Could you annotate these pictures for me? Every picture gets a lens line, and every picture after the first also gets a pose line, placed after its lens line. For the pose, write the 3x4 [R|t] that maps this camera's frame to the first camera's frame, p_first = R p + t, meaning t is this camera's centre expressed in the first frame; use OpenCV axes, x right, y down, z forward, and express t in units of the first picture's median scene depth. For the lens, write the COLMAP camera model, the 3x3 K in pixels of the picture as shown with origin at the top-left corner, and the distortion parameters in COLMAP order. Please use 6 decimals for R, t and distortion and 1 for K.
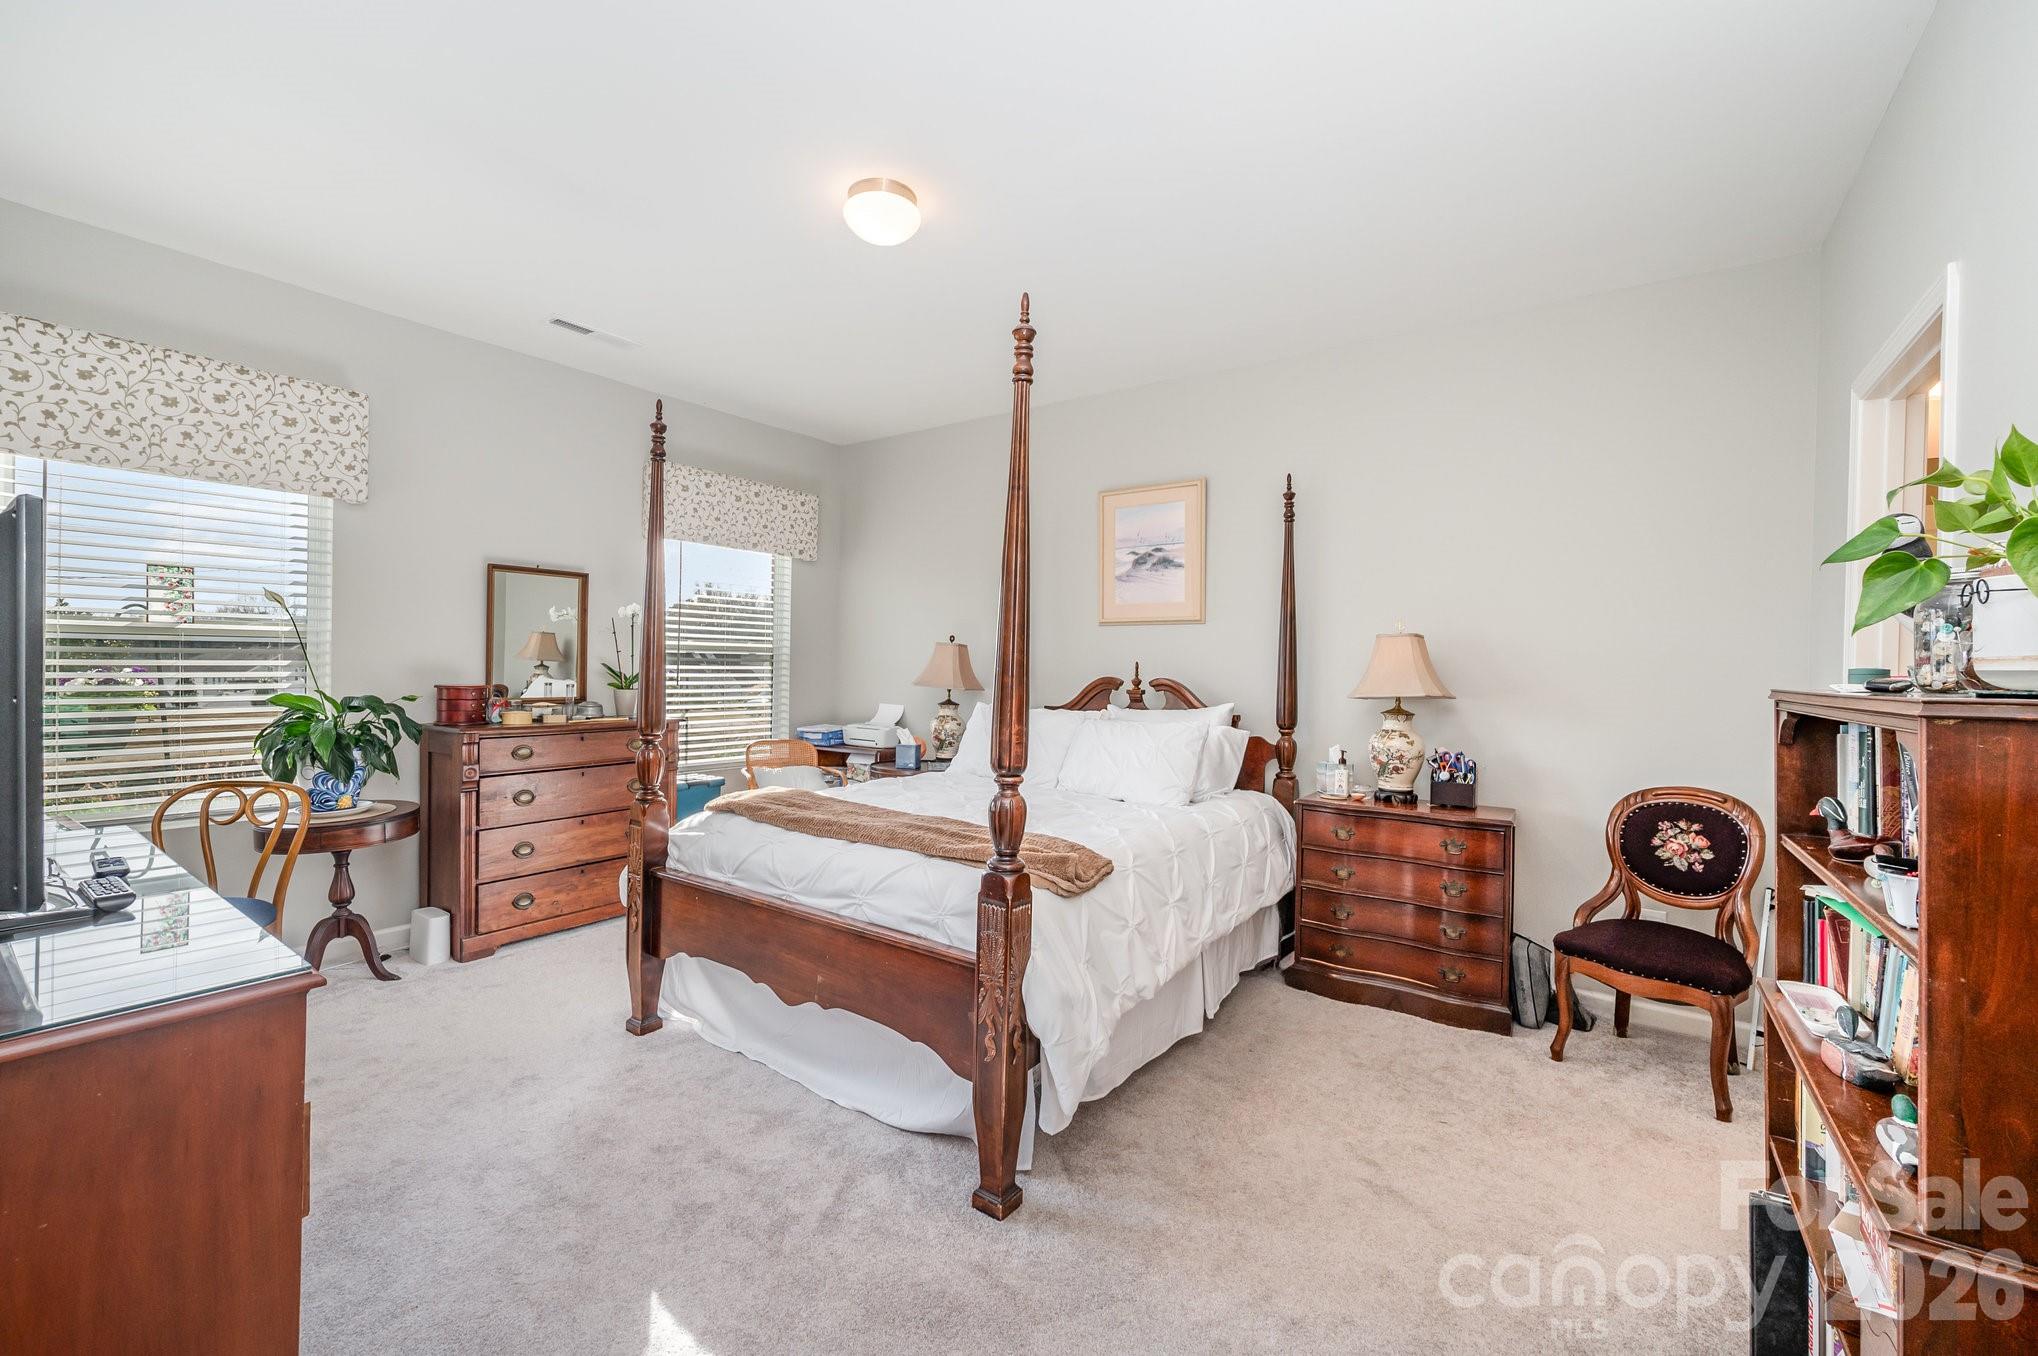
lens RADIAL K [[818.0, 0, 1019.0], [0, 818.0, 678.0], [0, 0, 1]] dist [-0.000282, -0.000035]
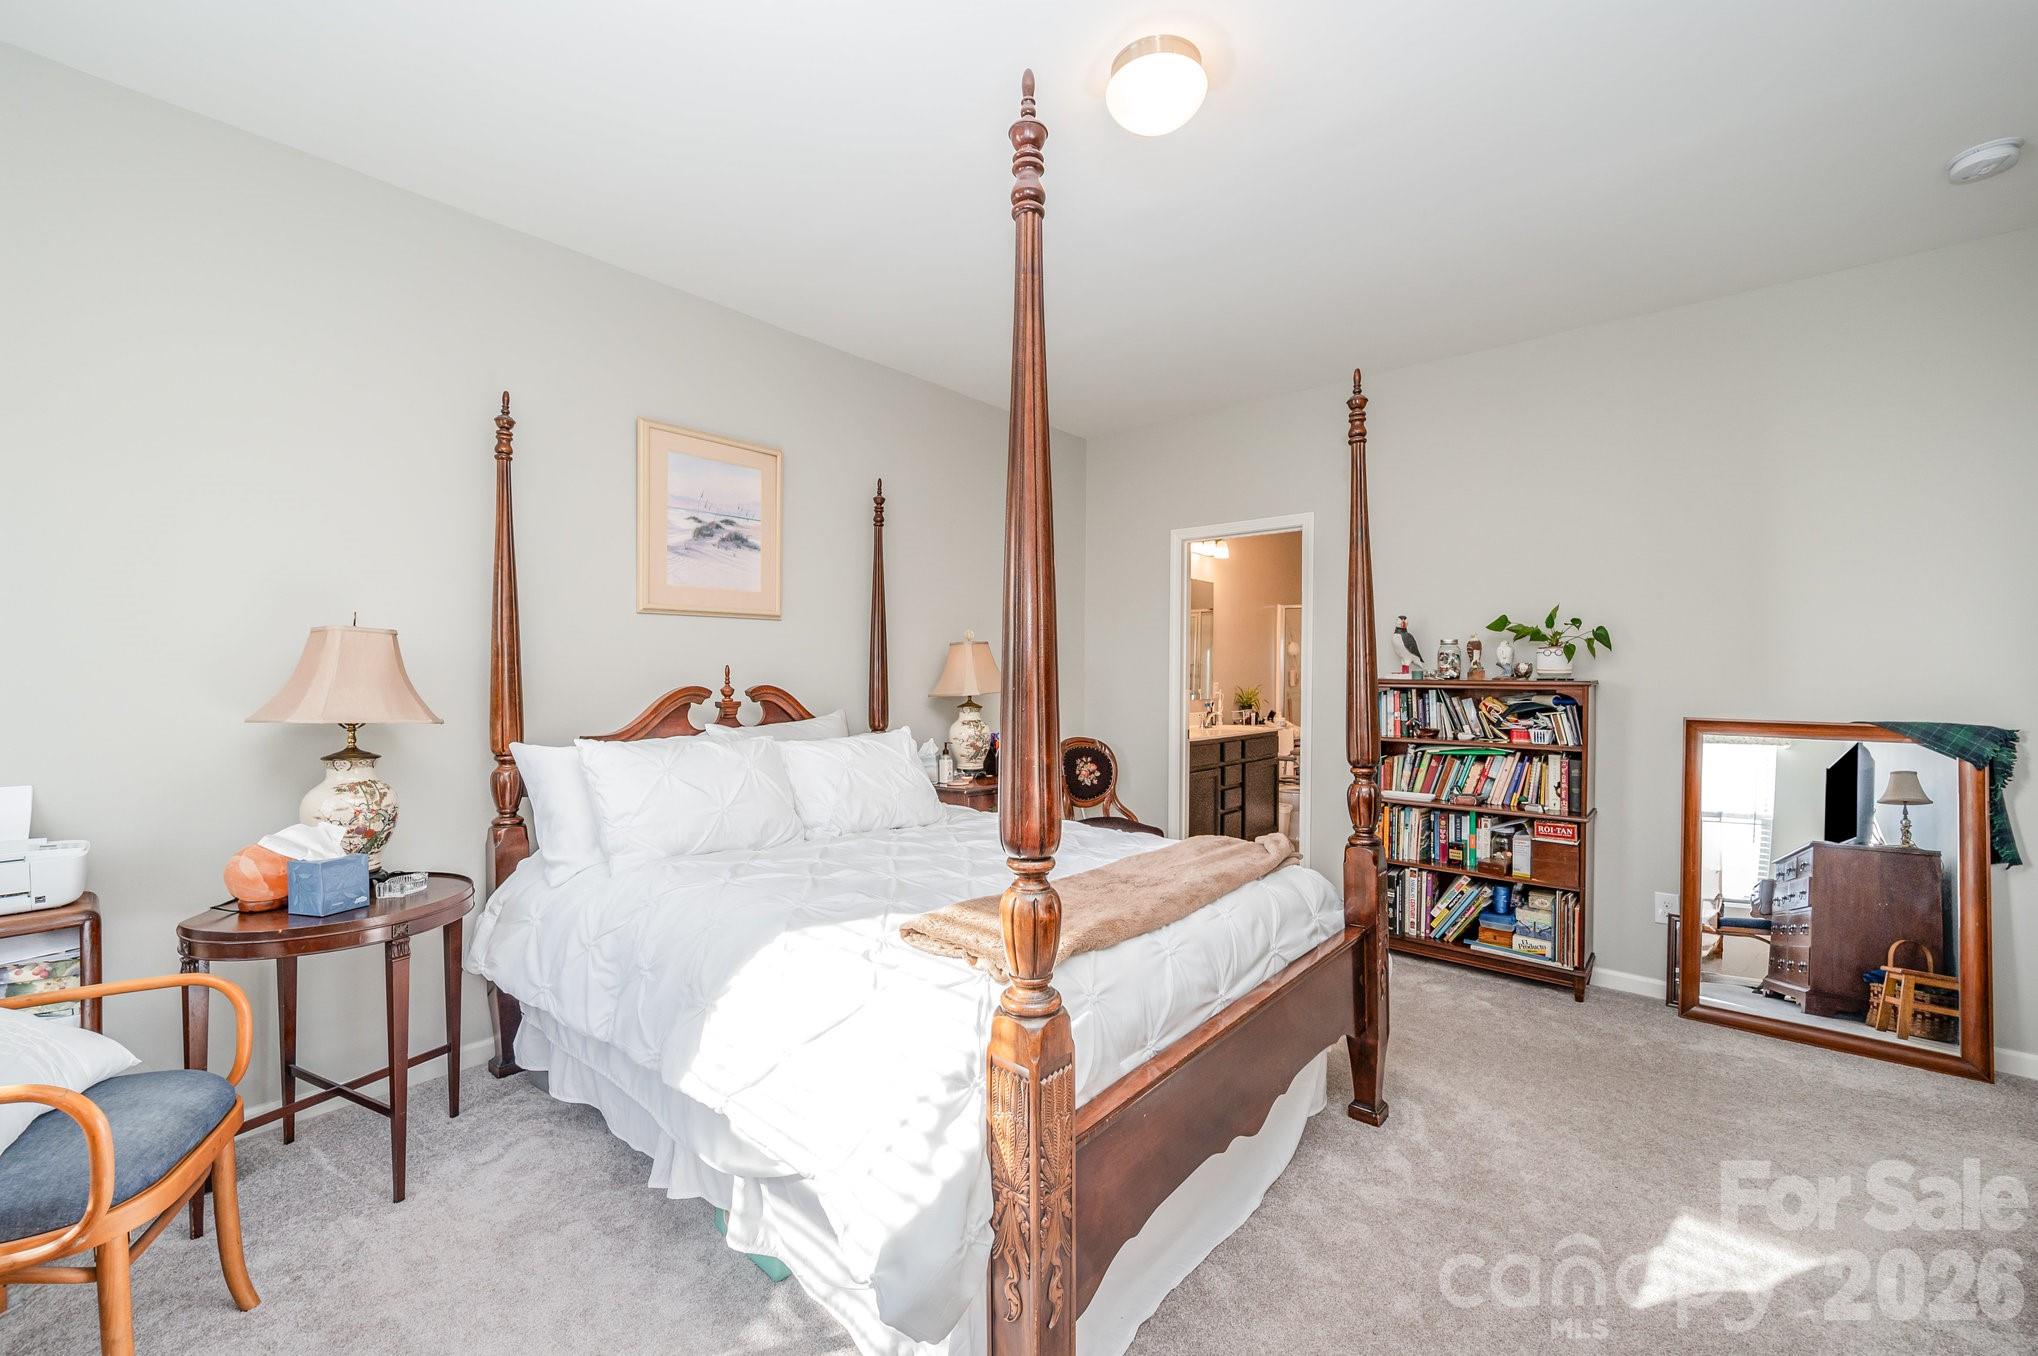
lens RADIAL K [[818.0, 0, 1019.0], [0, 818.0, 678.0], [0, 0, 1]] dist [-0.000282, -0.000035]
pose [[0.087446, -0.027077, 0.995801, -0.599049], [0.014840, 0.999555, 0.025876, -0.023740], [-0.996059, 0.012515, 0.087809, 0.663511]]
